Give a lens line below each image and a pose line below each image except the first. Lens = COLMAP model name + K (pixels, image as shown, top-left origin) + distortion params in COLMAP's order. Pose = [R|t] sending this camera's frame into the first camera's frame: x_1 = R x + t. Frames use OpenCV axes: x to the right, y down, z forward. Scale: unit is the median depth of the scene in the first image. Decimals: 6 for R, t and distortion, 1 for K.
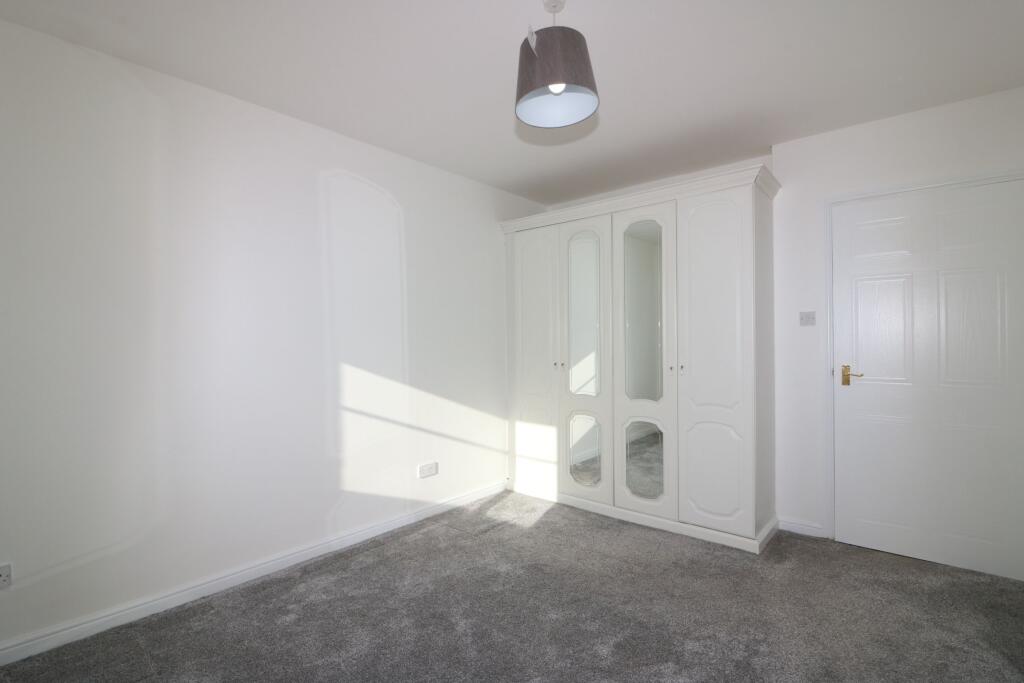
lens RADIAL K [[476.3, 0, 512.0], [0, 476.3, 341.5], [0, 0, 1]] dist [0.001684, -0.014078]
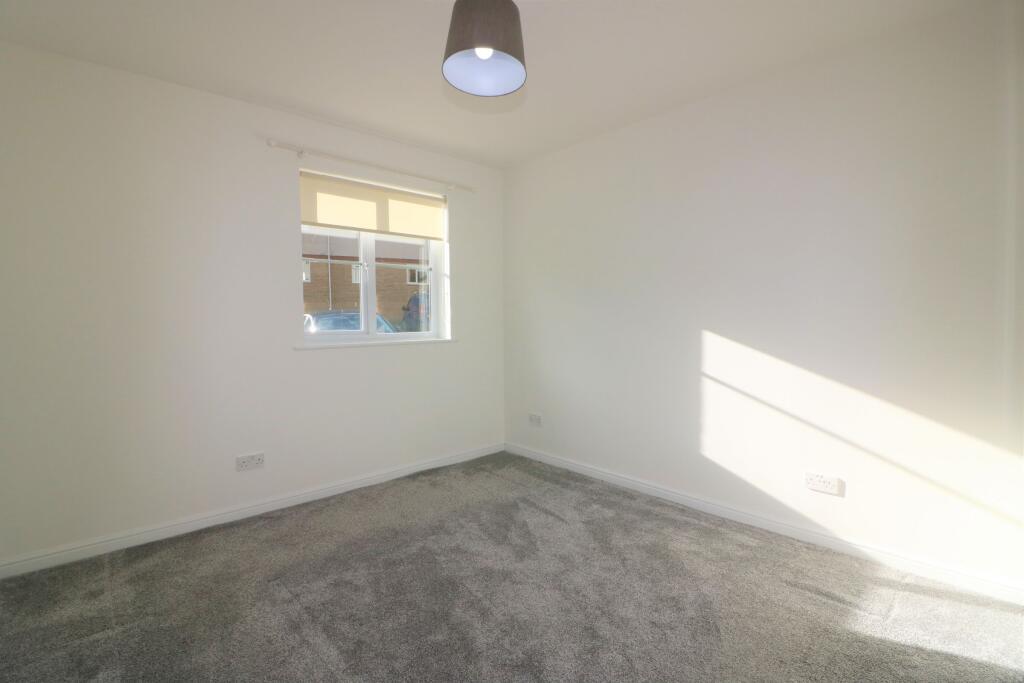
lens RADIAL K [[476.3, 0, 512.0], [0, 476.3, 341.5], [0, 0, 1]] dist [0.001684, -0.014078]
pose [[-0.136839, 0.075195, -0.987735, 0.651460], [0.002049, 0.997134, 0.075627, -0.008927], [0.990591, 0.008325, -0.136601, 0.667235]]
